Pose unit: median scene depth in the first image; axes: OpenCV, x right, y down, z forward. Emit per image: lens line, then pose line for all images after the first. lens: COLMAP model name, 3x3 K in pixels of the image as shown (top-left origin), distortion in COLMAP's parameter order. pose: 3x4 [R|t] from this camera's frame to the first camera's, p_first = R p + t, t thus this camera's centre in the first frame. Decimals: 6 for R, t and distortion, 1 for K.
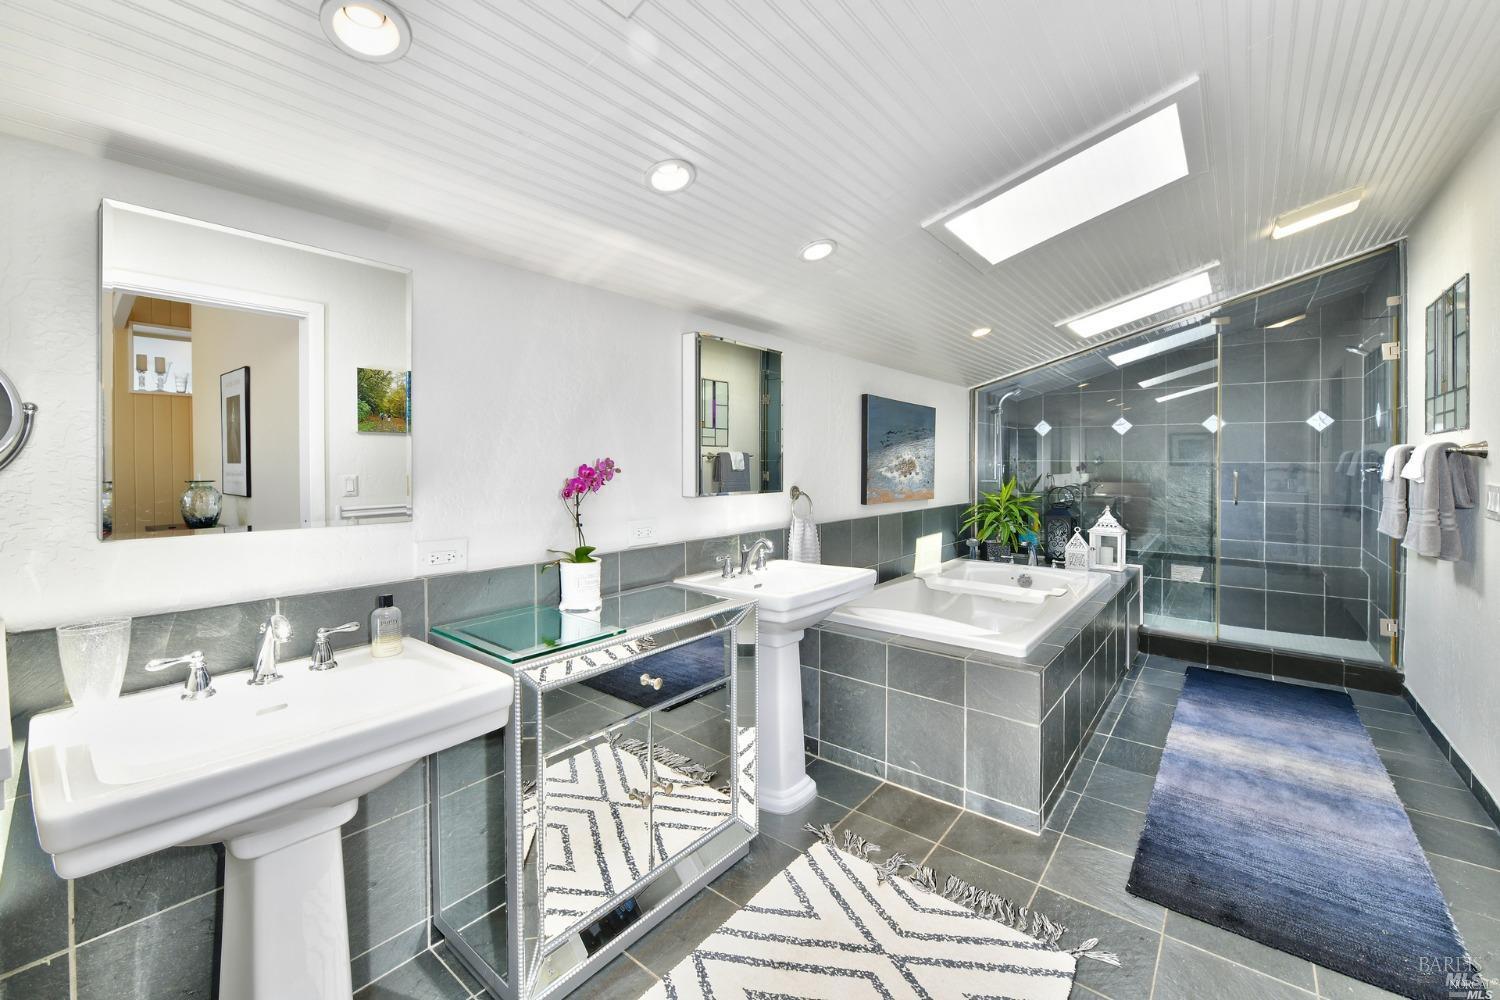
lens RADIAL K [[615.8, 0, 748.6], [0, 615.8, 473.0], [0, 0, 1]] dist [-0.009807, -0.000258]
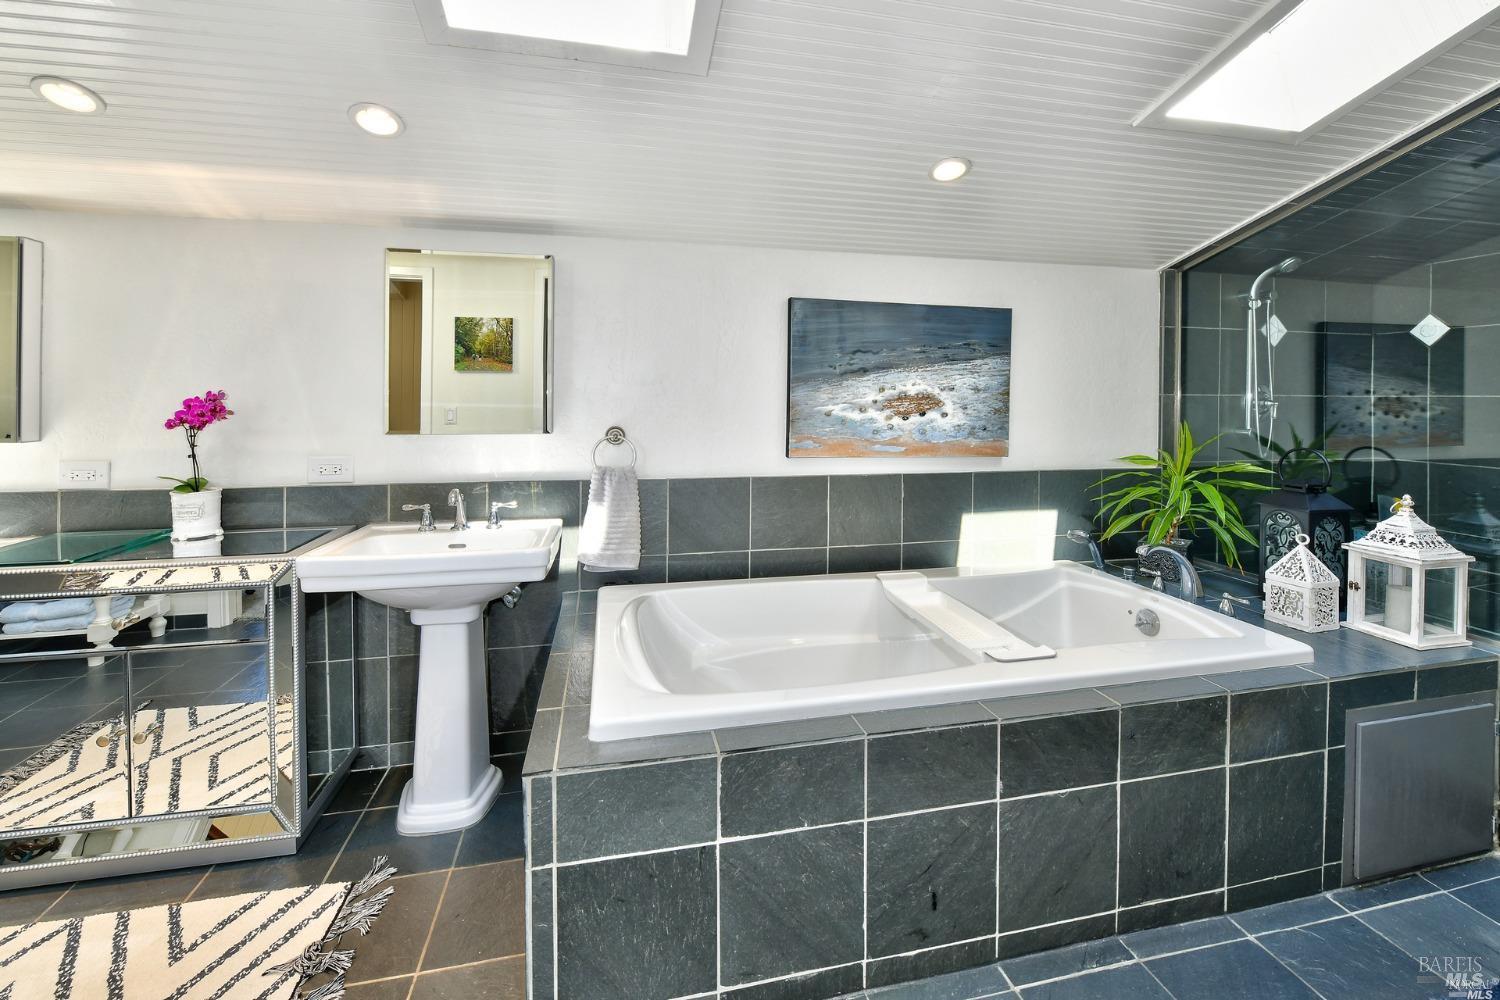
lens RADIAL K [[637.9, 0, 749.1], [0, 637.9, 410.9], [0, 0, 1]] dist [-0.000373, -0.004158]
pose [[0.777805, 0.013652, -0.628357, 0.912555], [-0.013052, 0.999899, 0.005568, -0.006839], [0.628370, 0.003871, 0.777905, 0.627065]]
